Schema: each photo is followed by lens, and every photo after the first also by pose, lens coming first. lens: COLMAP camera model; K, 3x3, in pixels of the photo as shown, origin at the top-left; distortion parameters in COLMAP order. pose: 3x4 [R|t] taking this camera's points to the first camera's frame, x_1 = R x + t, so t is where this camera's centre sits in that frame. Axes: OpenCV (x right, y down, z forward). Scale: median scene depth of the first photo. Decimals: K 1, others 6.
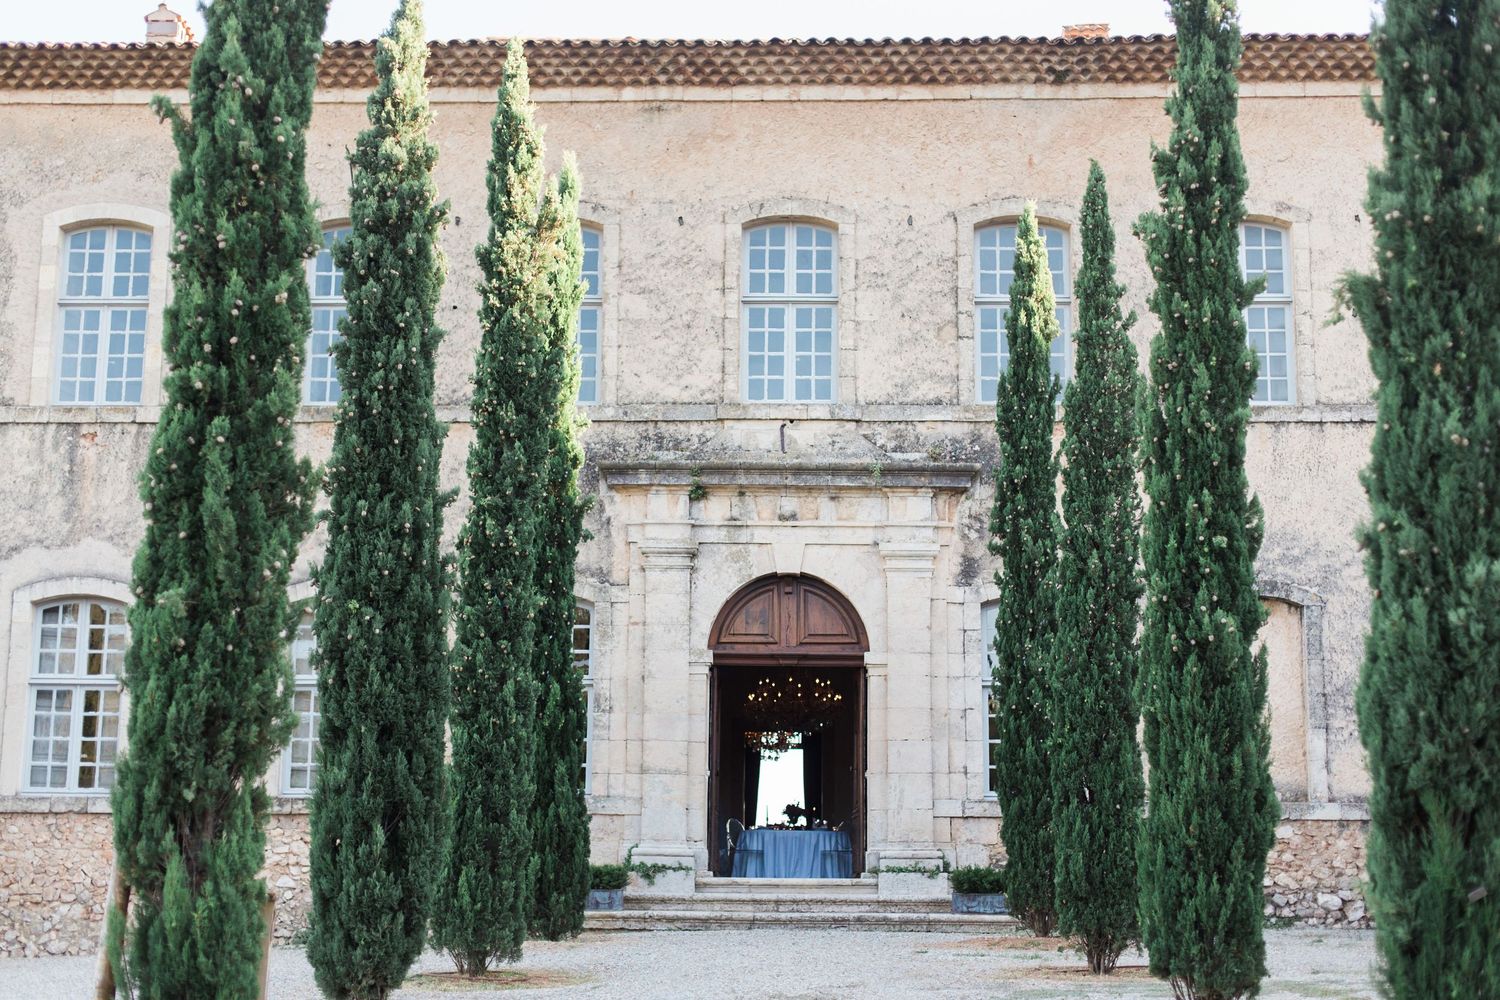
lens RADIAL K [[2193.1, 0, 750.0], [0, 2193.1, 500.0], [0, 0, 1]] dist [0.127853, 0.003053]
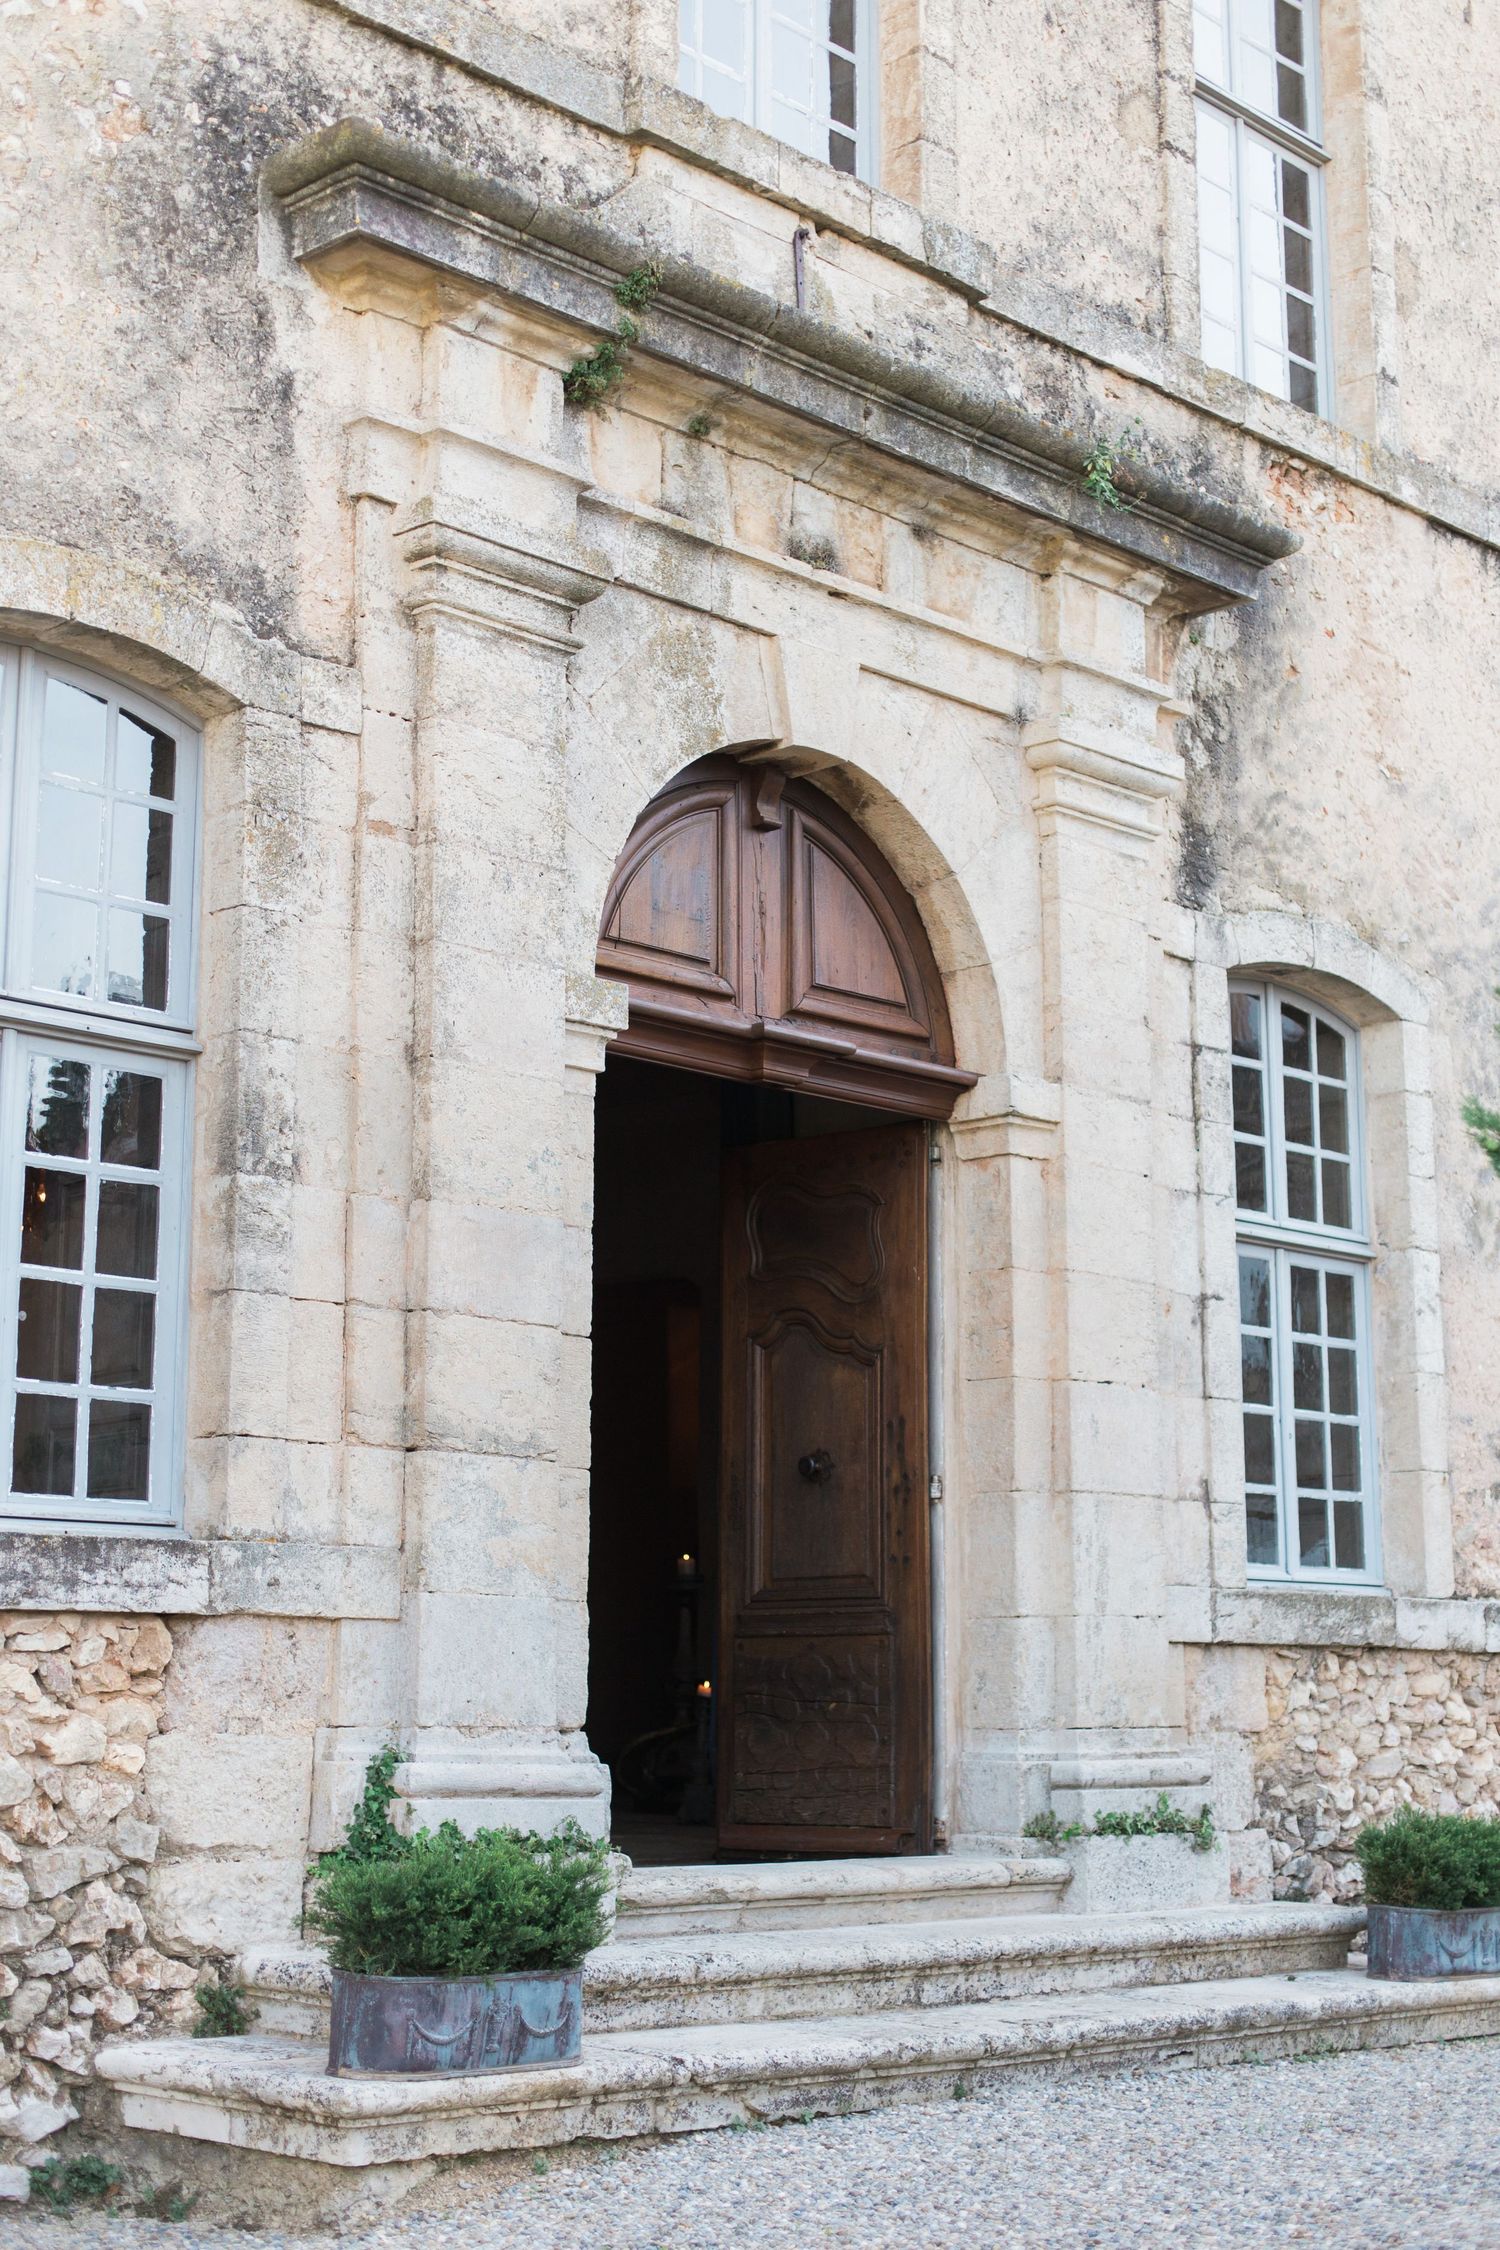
lens RADIAL K [[3262.1, 0, 750.0], [0, 3262.1, 1125.0], [0, 0, 1]] dist [-0.008128, 0.045286]
pose [[0.692848, 0.123763, 0.710384, -0.273322], [-0.133565, 0.990140, -0.042234, 0.097832], [-0.708606, -0.065620, 0.702546, 0.713784]]
